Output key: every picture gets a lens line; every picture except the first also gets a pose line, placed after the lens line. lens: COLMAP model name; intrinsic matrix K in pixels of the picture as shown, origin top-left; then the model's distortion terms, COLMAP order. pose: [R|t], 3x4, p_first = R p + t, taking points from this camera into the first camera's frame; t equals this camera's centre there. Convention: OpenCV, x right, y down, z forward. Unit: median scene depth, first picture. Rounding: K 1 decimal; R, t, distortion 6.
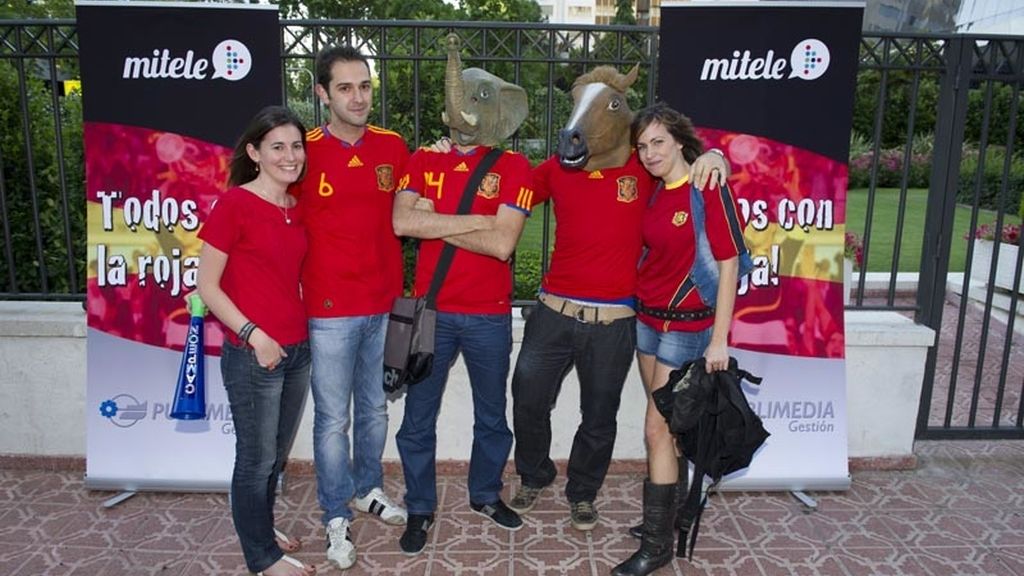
lens RADIAL K [[761.1, 0, 506.0], [0, 761.1, 308.8], [0, 0, 1]] dist [-0.029670, -0.004614]
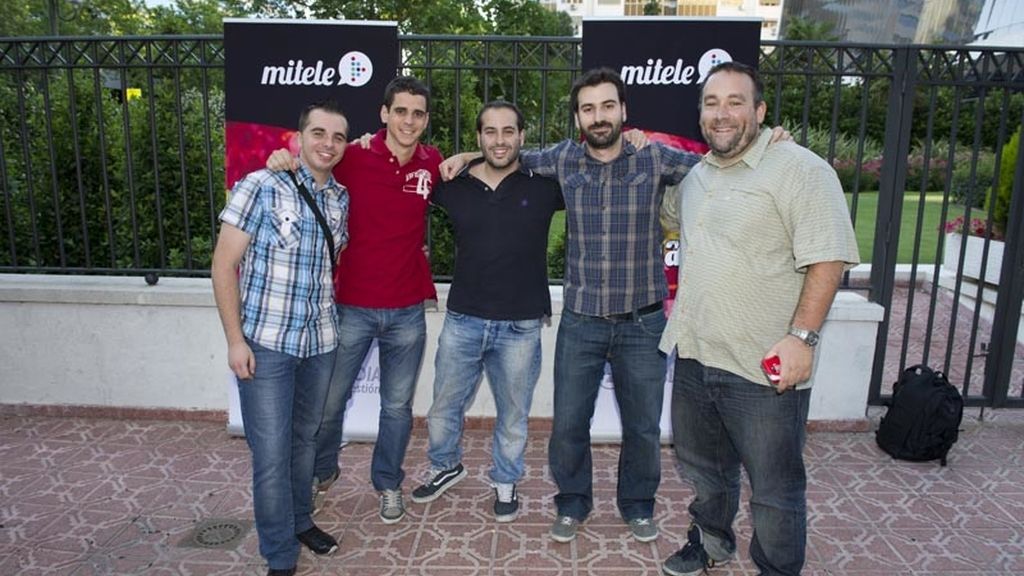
lens RADIAL K [[747.9, 0, 508.2], [0, 747.9, 312.8], [0, 0, 1]] dist [-0.037065, -0.004313]
pose [[0.998865, 0.011985, -0.046102, 0.058687], [-0.011994, 0.999928, 0.000093, 0.043748], [0.046100, 0.000460, 0.998937, -0.131646]]
